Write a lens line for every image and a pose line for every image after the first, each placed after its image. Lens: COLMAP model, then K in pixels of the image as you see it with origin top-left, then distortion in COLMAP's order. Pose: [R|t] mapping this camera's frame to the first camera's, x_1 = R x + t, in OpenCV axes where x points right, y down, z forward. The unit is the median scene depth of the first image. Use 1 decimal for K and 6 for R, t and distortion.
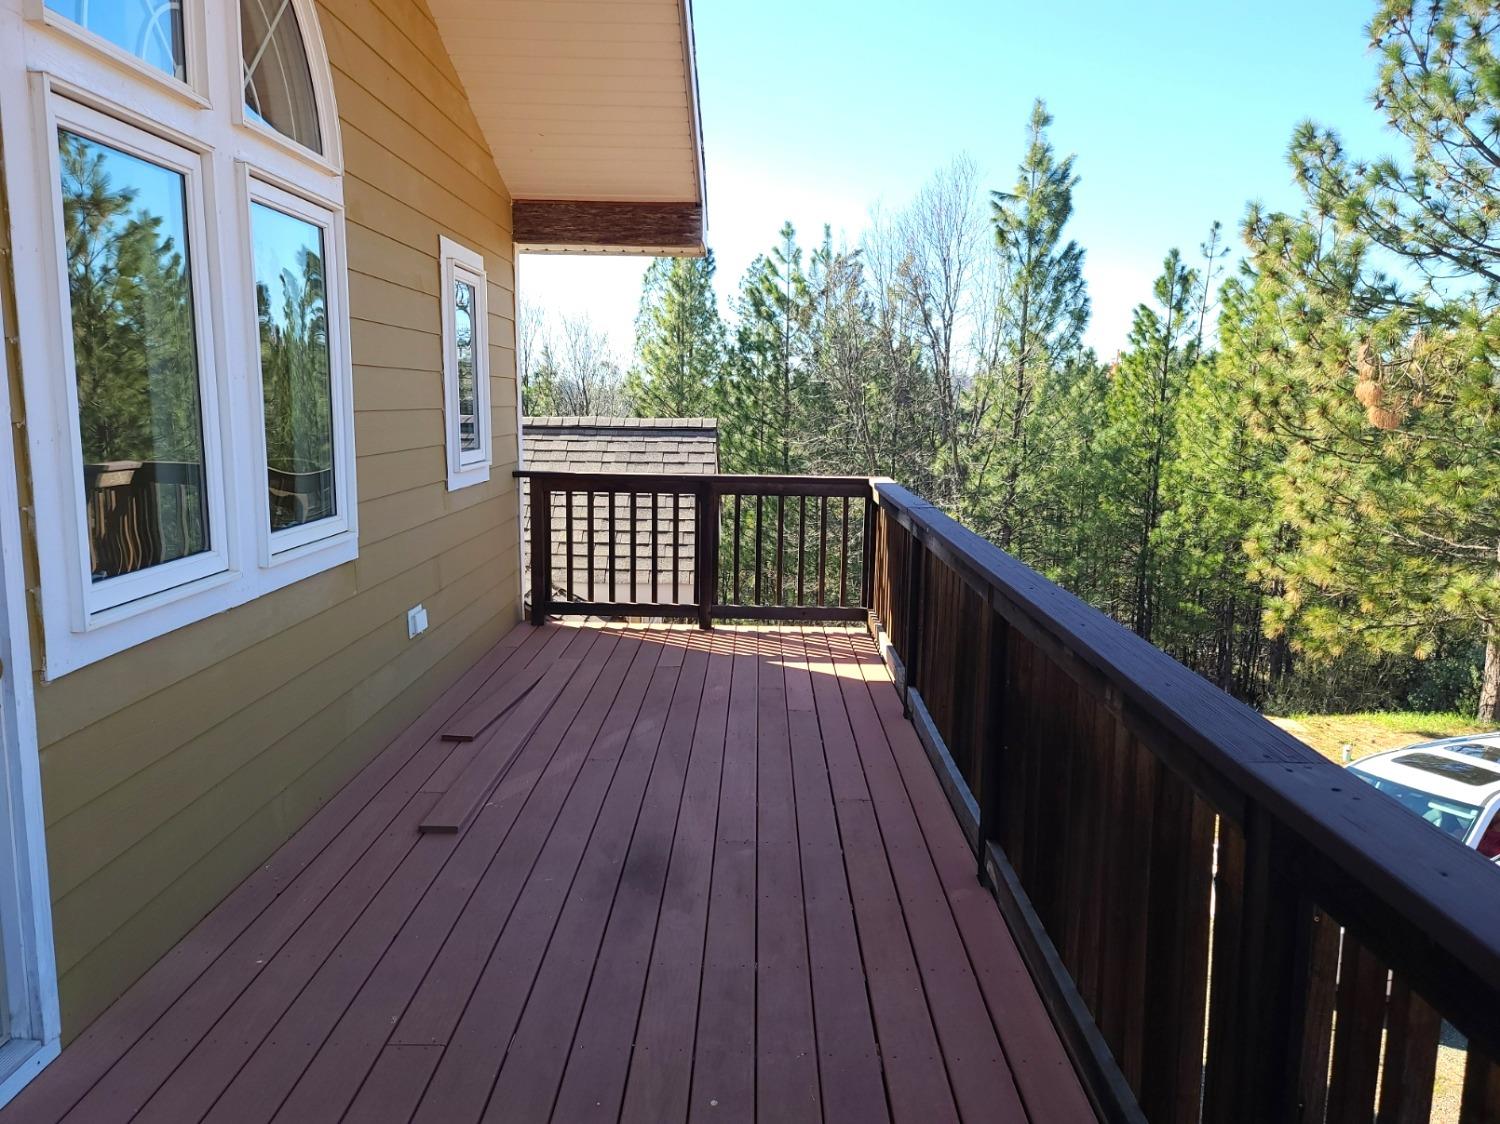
lens RADIAL K [[1110.9, 0, 749.9], [0, 1110.9, 567.1], [0, 0, 1]] dist [0.081577, -0.058348]
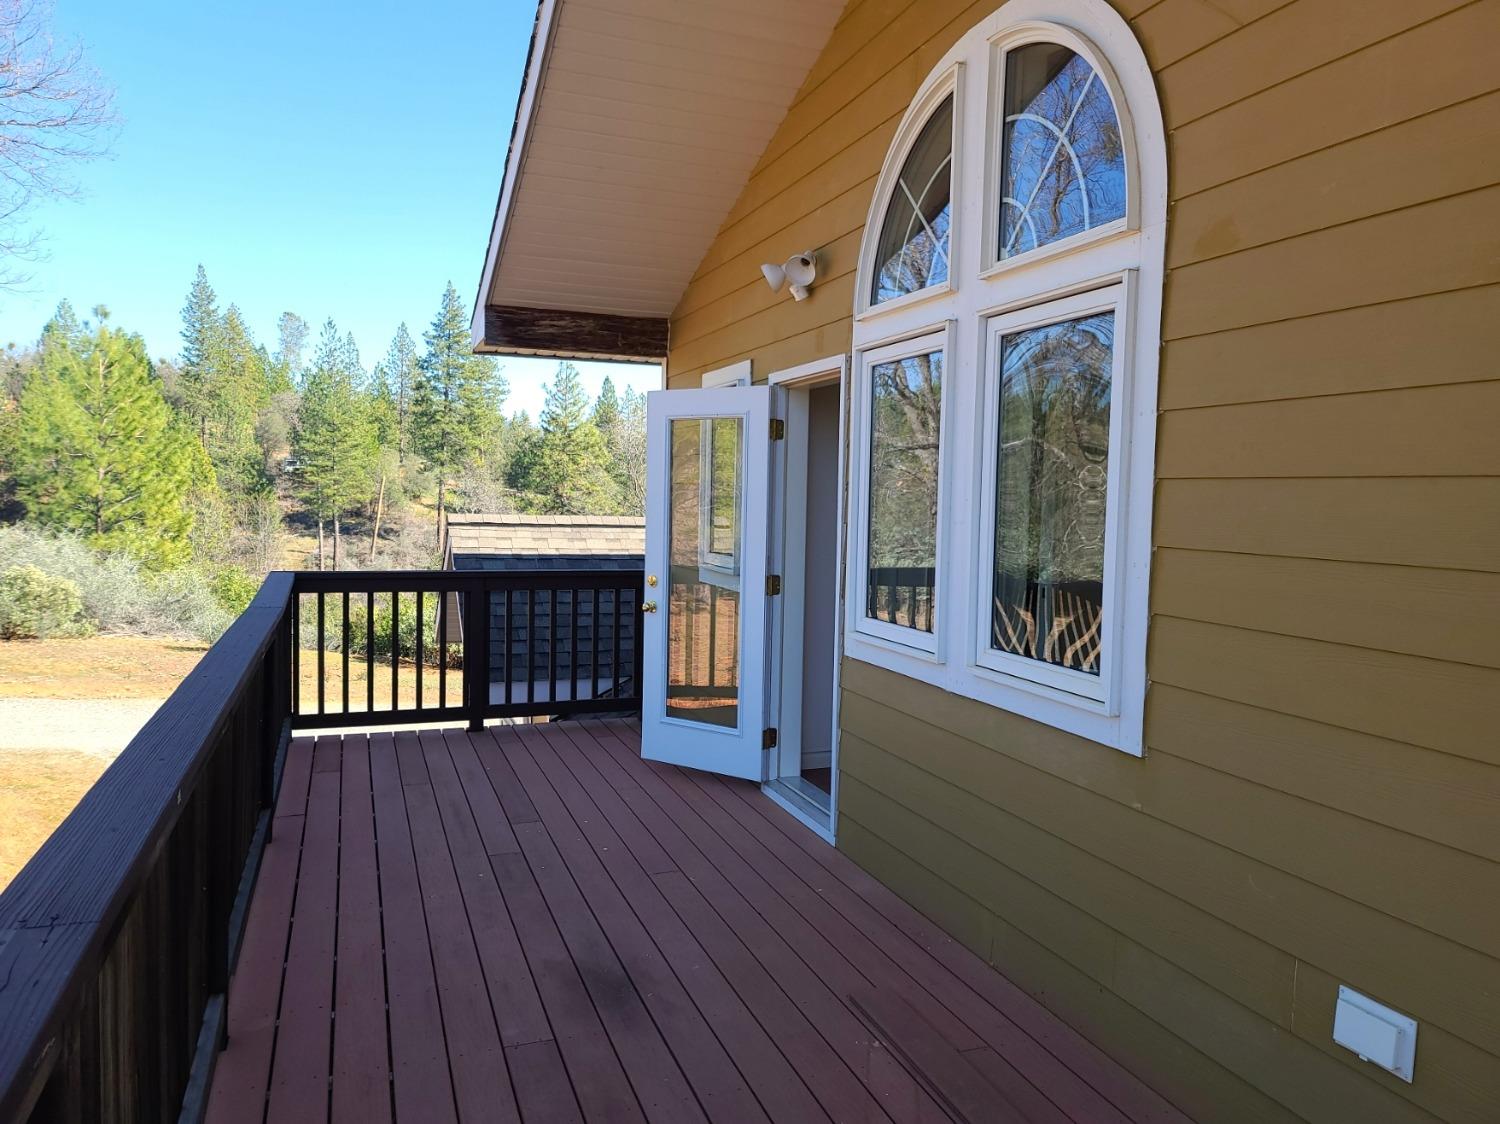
lens RADIAL K [[1110.9, 0, 747.4], [0, 1110.9, 564.4], [0, 0, 1]] dist [0.081577, -0.058348]
pose [[-0.940042, -0.010906, -0.340885, 0.124748], [-0.081173, 0.977922, 0.192558, -0.271624], [0.331259, 0.208684, -0.920173, 1.771731]]
